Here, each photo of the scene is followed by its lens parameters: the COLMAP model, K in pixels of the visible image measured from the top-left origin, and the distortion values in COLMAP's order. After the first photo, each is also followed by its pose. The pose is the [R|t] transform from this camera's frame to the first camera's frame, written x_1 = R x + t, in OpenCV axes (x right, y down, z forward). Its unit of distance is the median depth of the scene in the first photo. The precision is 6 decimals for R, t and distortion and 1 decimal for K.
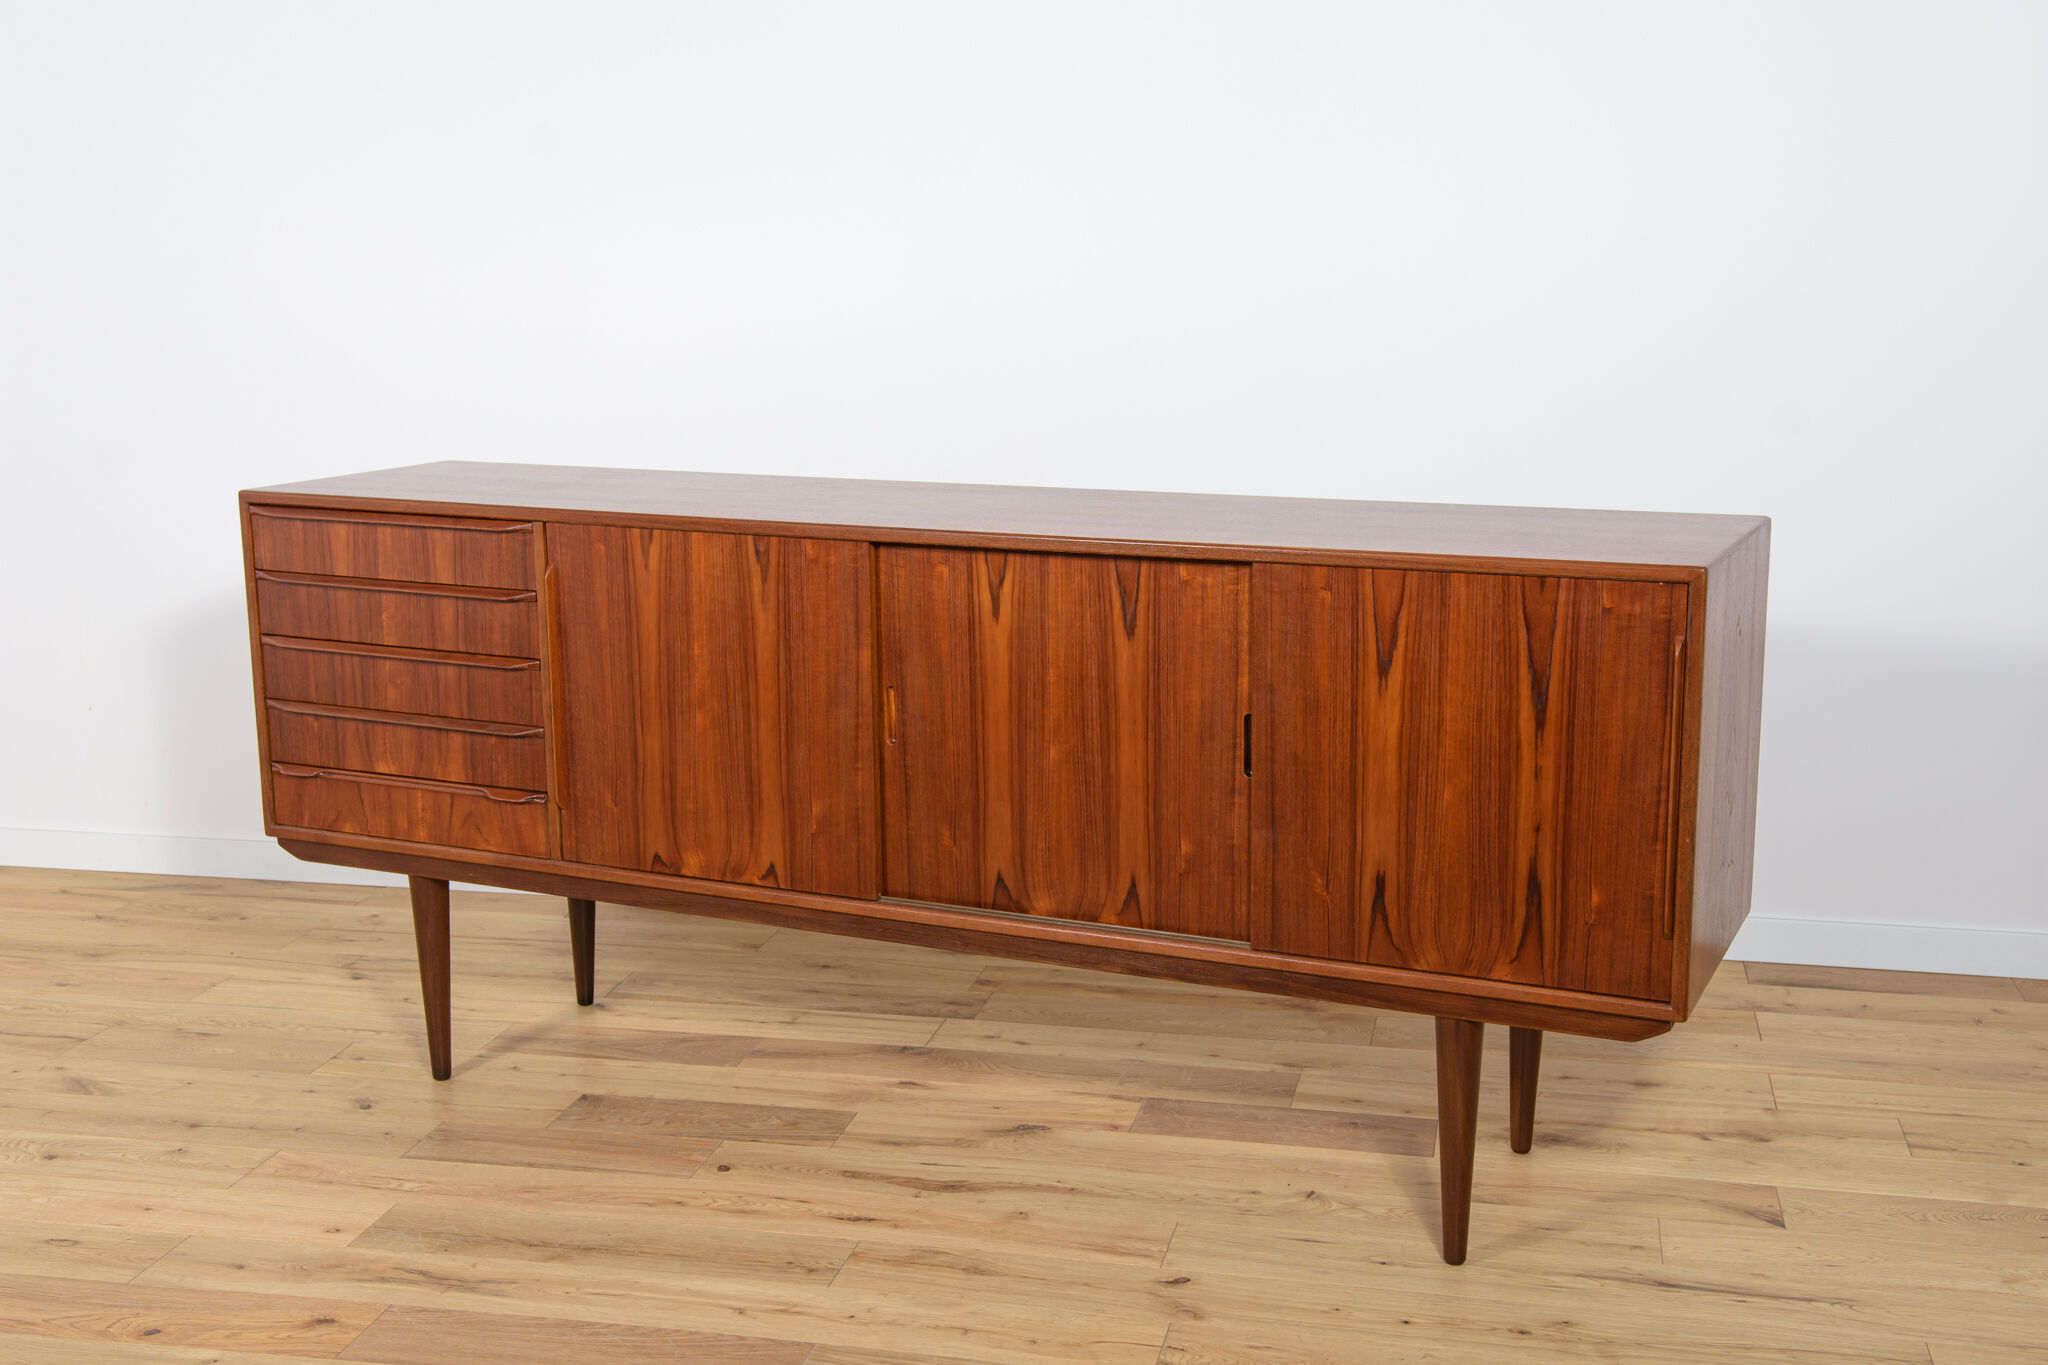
lens RADIAL K [[2197.4, 0, 1108.3], [0, 2197.4, 640.1], [0, 0, 1]] dist [-0.021195, 0.080141]
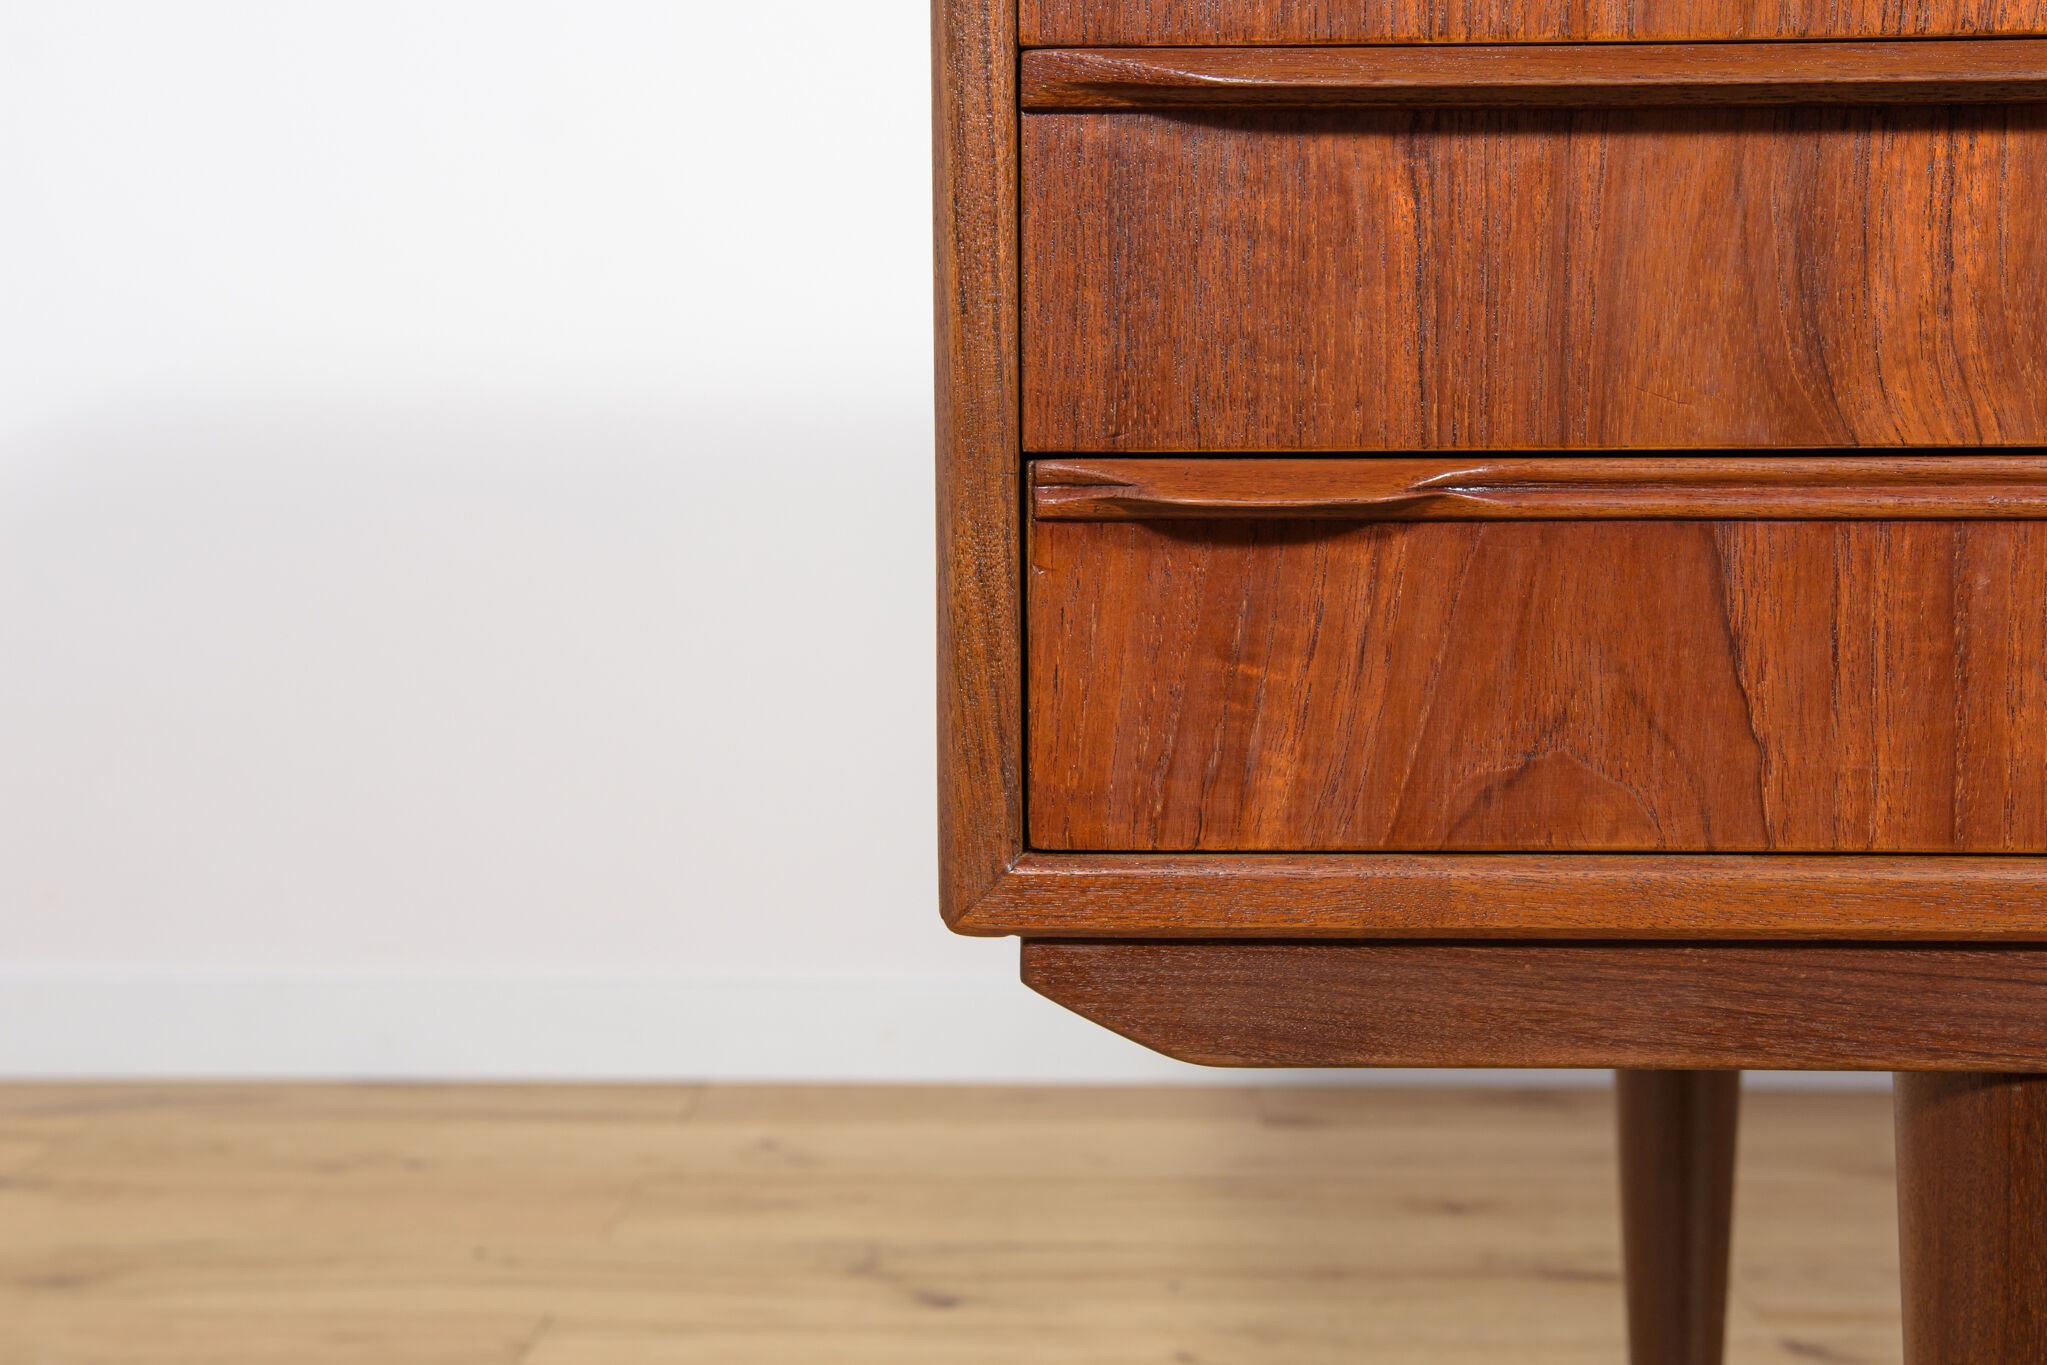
lens RADIAL K [[2521.4, 0, 1026.5], [0, 2521.4, 686.0], [0, 0, 1]] dist [0.016739, 0.209371]
pose [[0.932282, -0.028748, 0.360587, -0.510268], [0.065441, 0.993793, -0.089965, 0.100925], [-0.355762, 0.107470, 0.928377, 0.944752]]
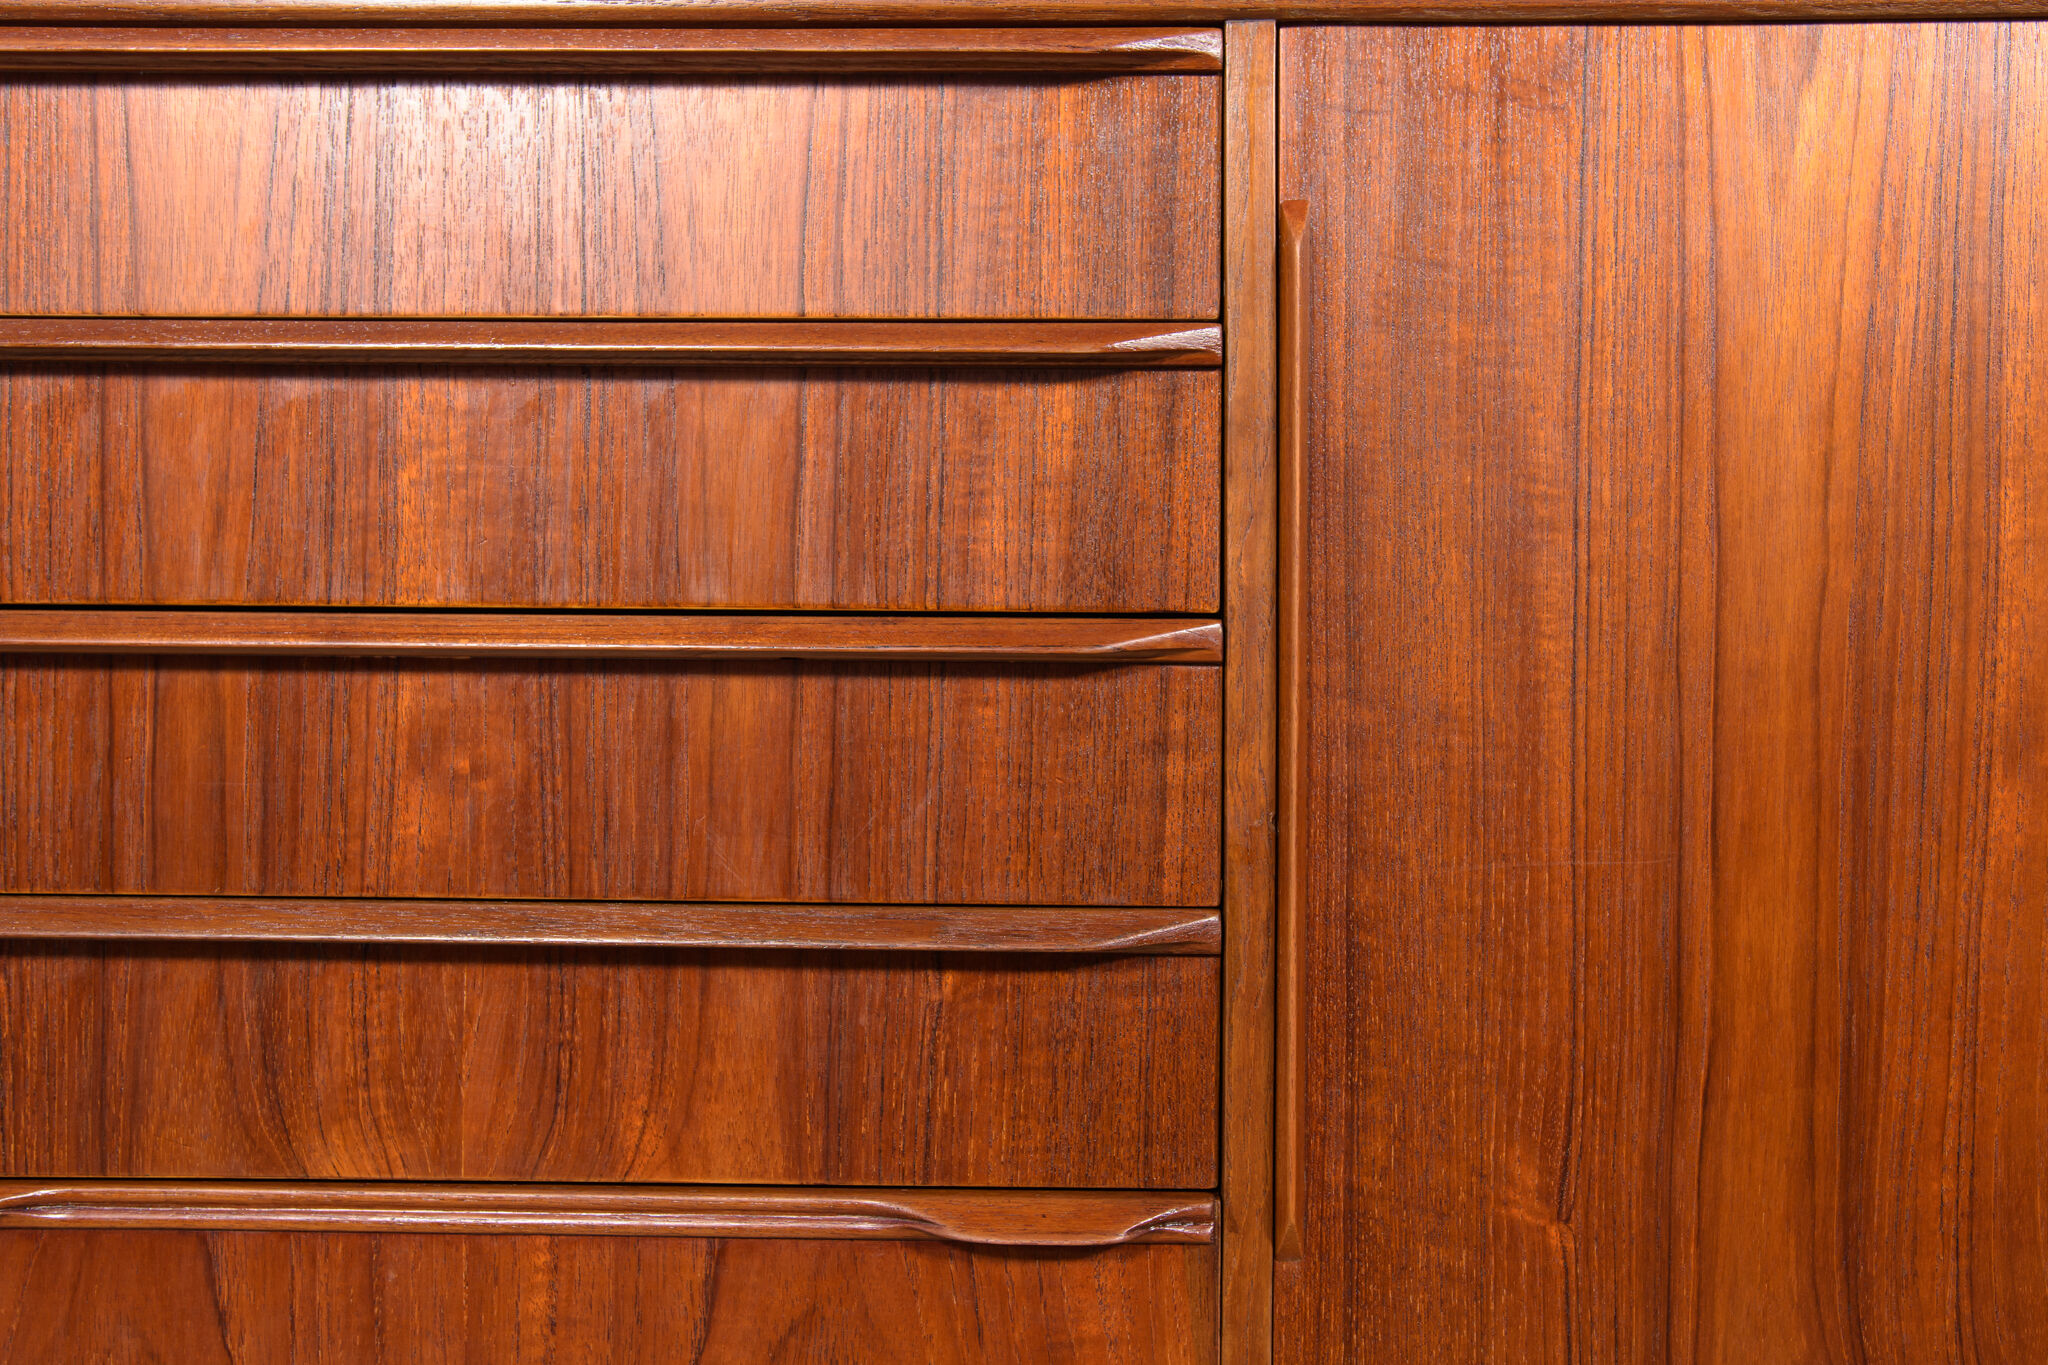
lens RADIAL K [[2106.1, 0, 1029.4], [0, 2106.1, 687.0], [0, 0, 1]] dist [-0.018526, 0.095069]
pose [[0.931084, 0.001460, 0.364803, -0.381762], [0.059004, 0.986223, -0.154543, 0.053442], [-0.360002, 0.165417, 0.918170, 0.847384]]
